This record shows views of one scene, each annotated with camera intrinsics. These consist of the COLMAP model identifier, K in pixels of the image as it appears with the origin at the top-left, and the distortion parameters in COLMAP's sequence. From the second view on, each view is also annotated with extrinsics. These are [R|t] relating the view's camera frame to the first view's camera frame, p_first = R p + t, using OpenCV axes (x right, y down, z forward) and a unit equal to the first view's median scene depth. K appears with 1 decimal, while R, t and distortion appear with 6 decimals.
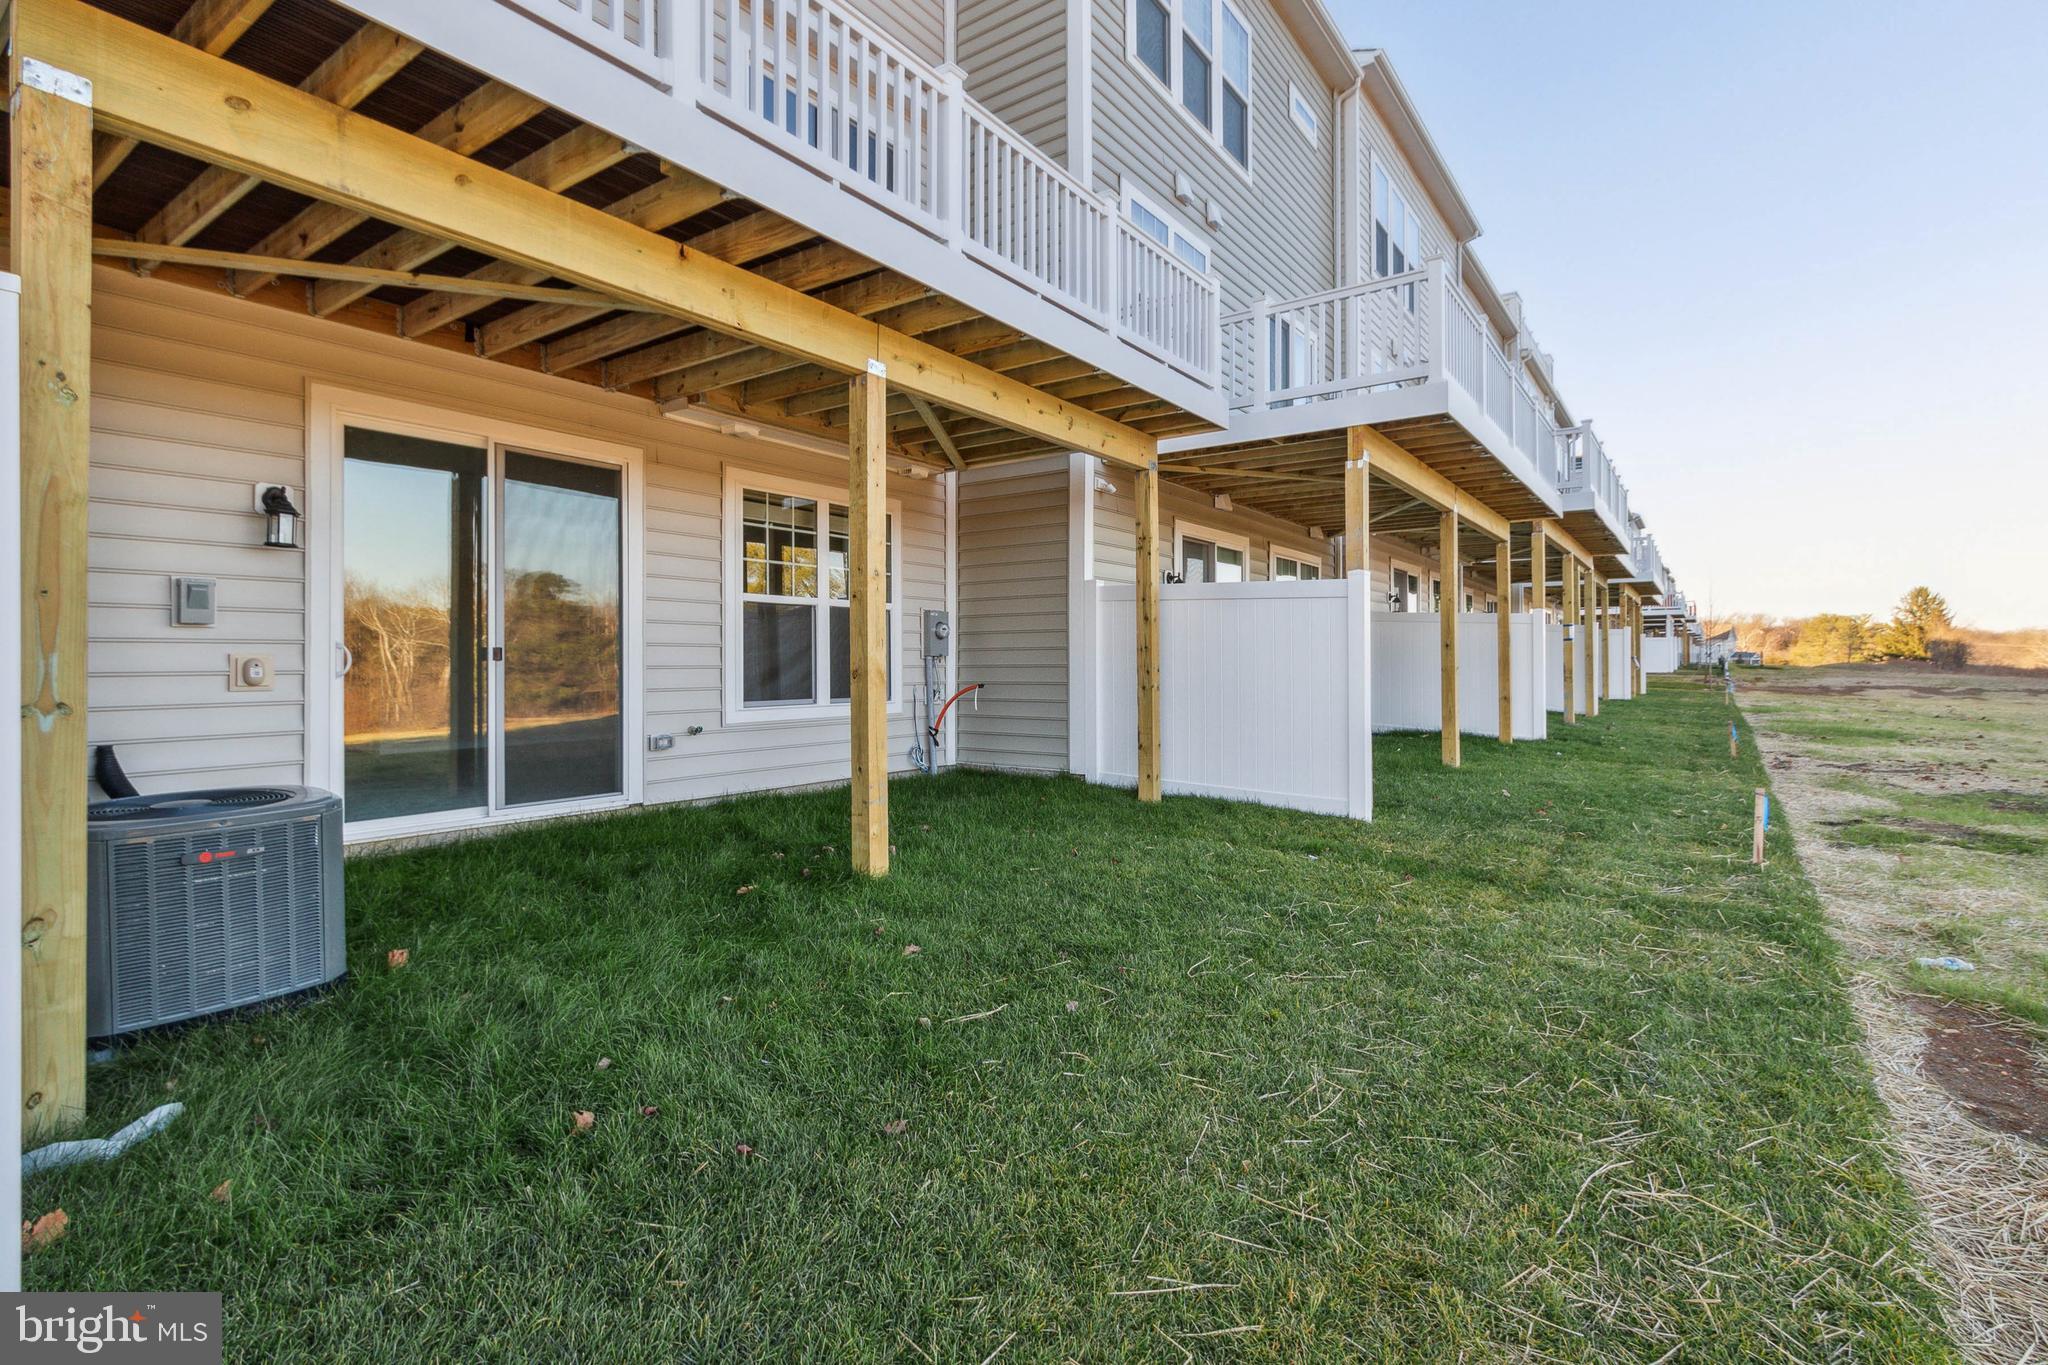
lens RADIAL K [[959.2, 0, 1022.0], [0, 959.2, 662.8], [0, 0, 1]] dist [-0.000104, 0.000104]
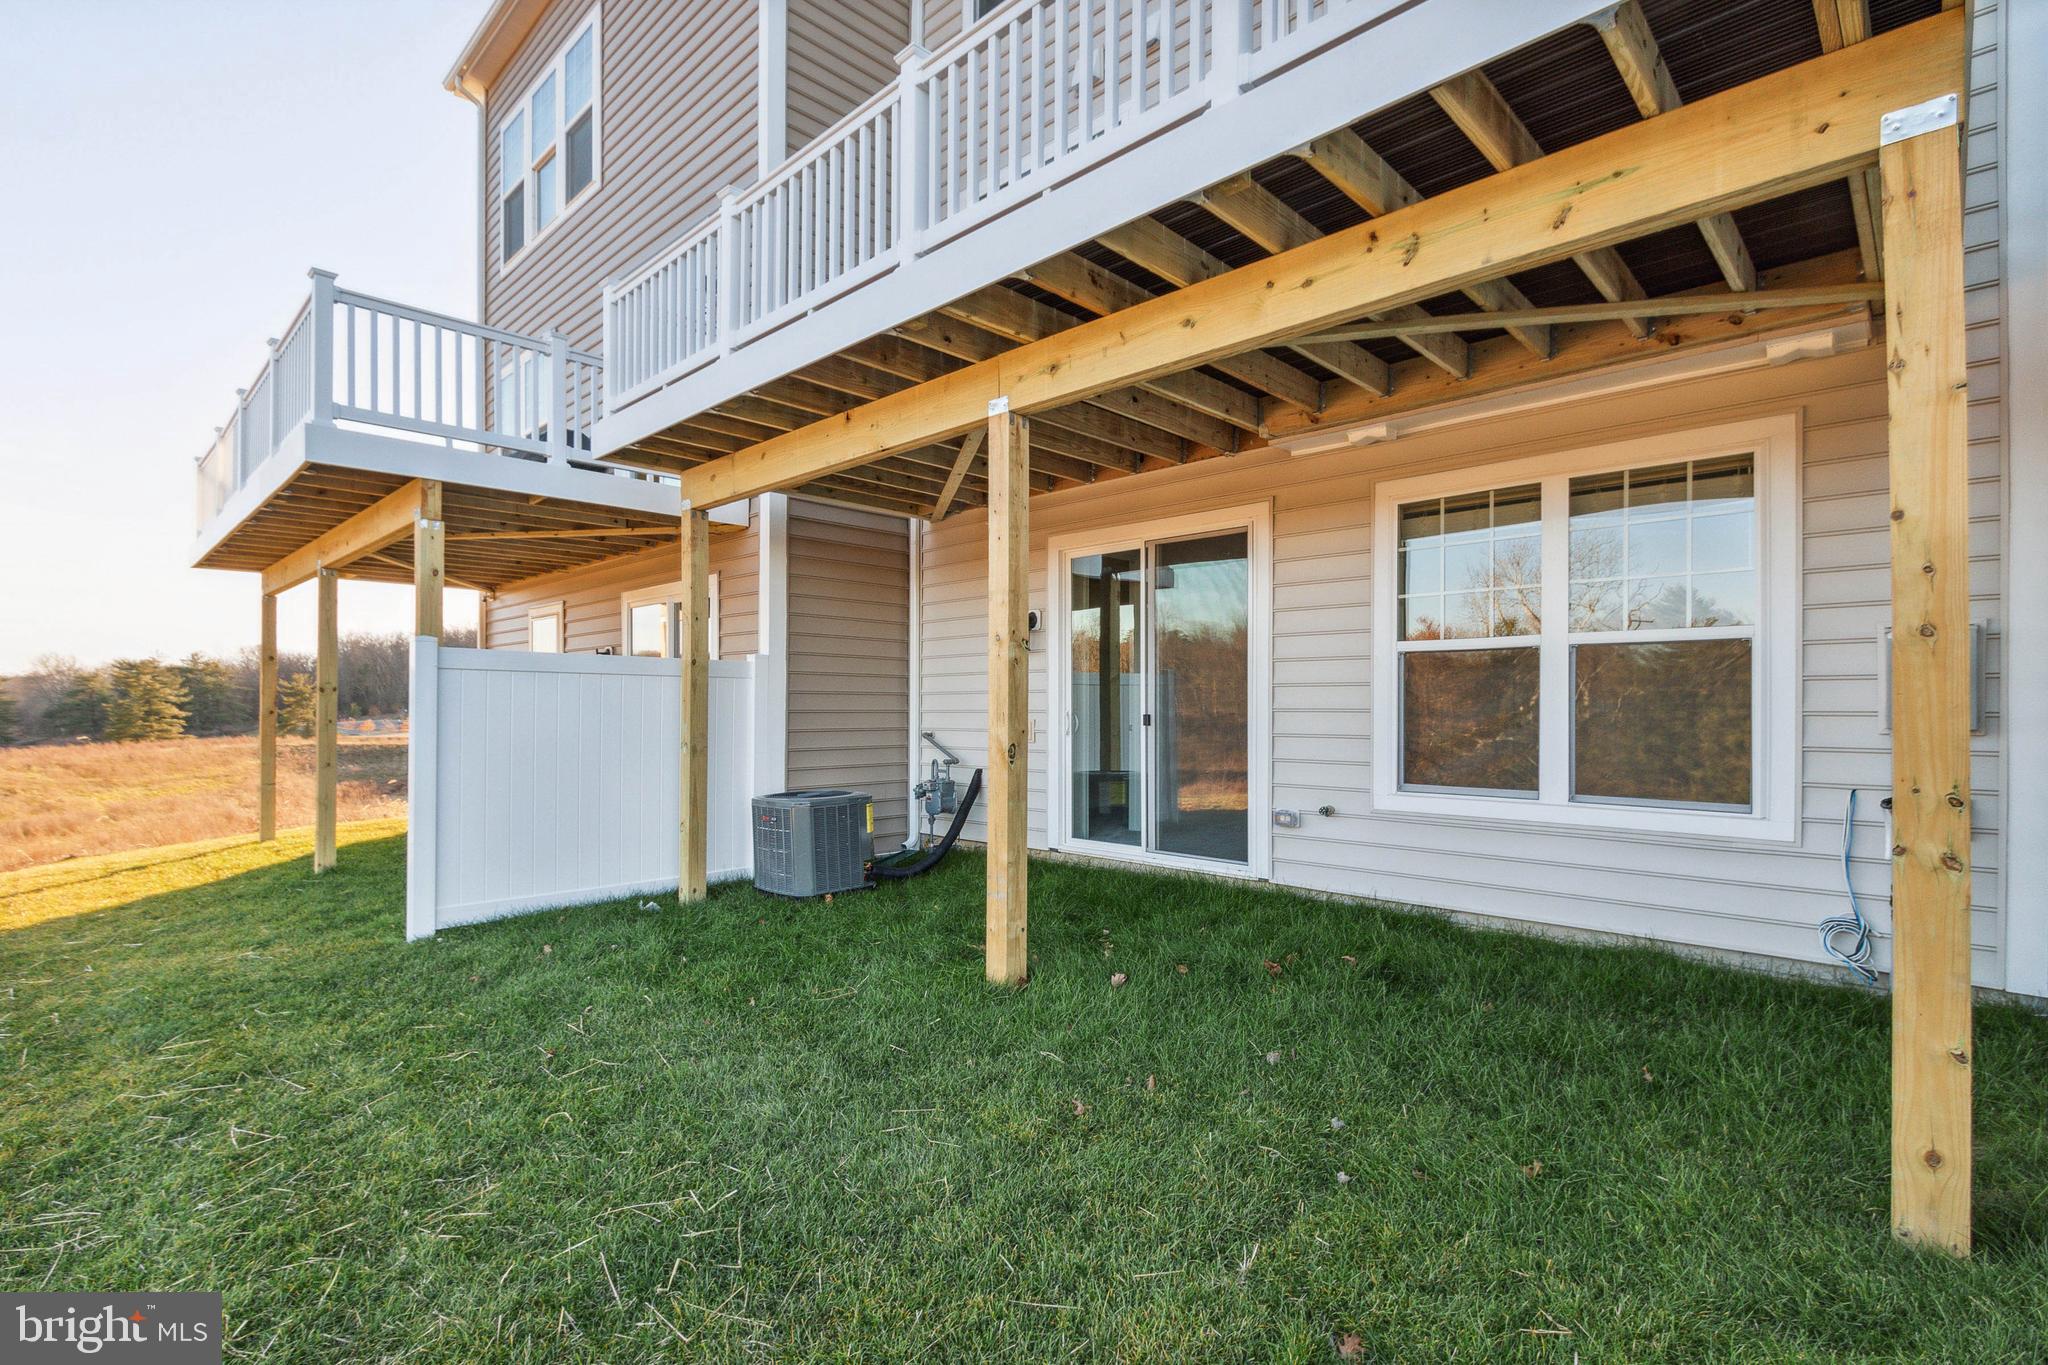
lens RADIAL K [[959.2, 0, 981.4], [0, 959.2, 718.7], [0, 0, 1]] dist [-0.000104, 0.000104]
pose [[-0.178295, 0.007815, -0.983946, 0.578777], [-0.007516, 0.999928, 0.009304, -0.017904], [0.983948, 0.009054, -0.178224, 0.899349]]
